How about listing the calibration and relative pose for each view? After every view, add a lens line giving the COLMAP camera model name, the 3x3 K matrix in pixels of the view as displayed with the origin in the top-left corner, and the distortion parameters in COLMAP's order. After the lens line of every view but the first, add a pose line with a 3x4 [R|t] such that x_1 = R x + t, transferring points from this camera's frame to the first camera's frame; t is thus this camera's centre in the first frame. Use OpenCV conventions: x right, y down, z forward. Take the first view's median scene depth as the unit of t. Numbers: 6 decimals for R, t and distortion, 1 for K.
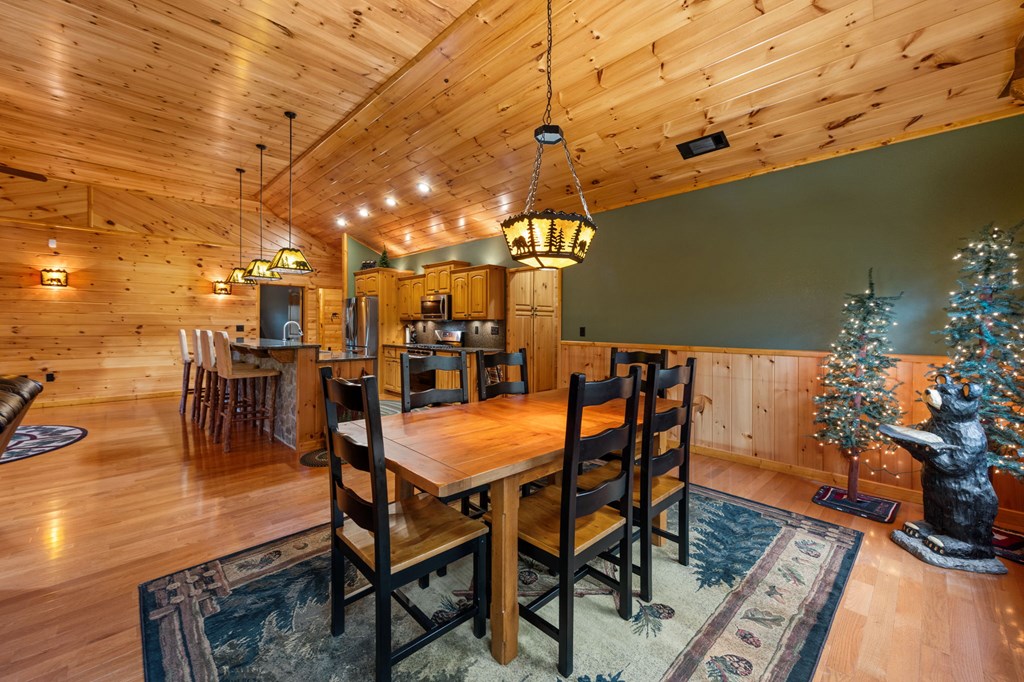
lens RADIAL K [[408.3, 0, 515.7], [0, 408.3, 343.6], [0, 0, 1]] dist [0.001374, -0.000086]
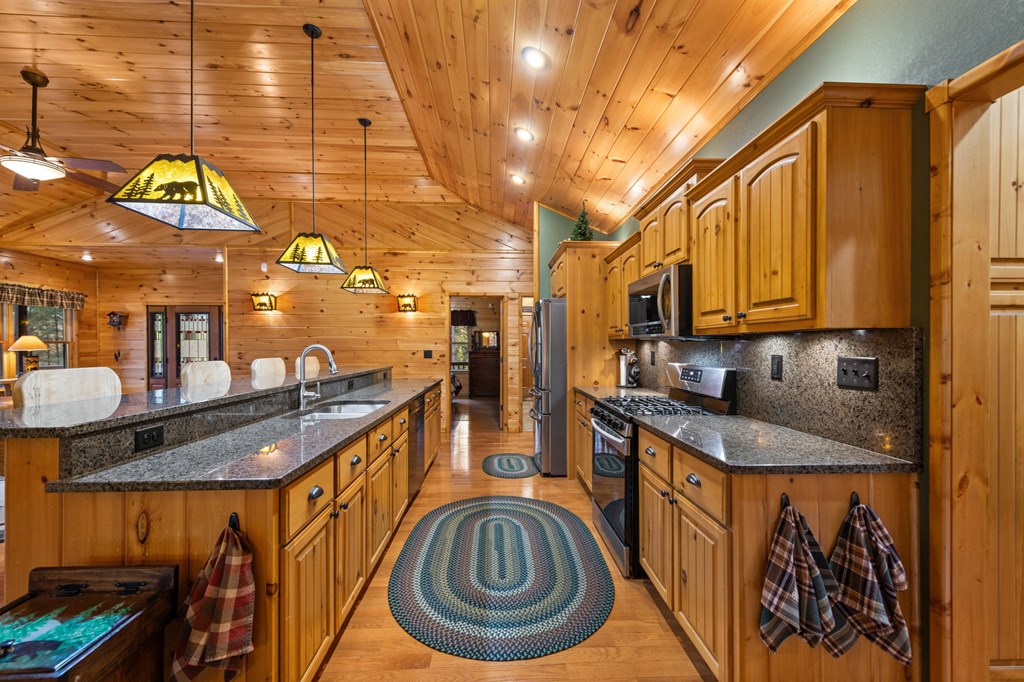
lens RADIAL K [[408.3, 0, 515.7], [0, 408.3, 343.6], [0, 0, 1]] dist [0.001374, -0.000086]
pose [[0.751252, -0.011771, -0.659910, -0.038027], [-0.024374, 0.998664, -0.045561, -0.029692], [0.659565, 0.050313, 0.749962, 0.596518]]
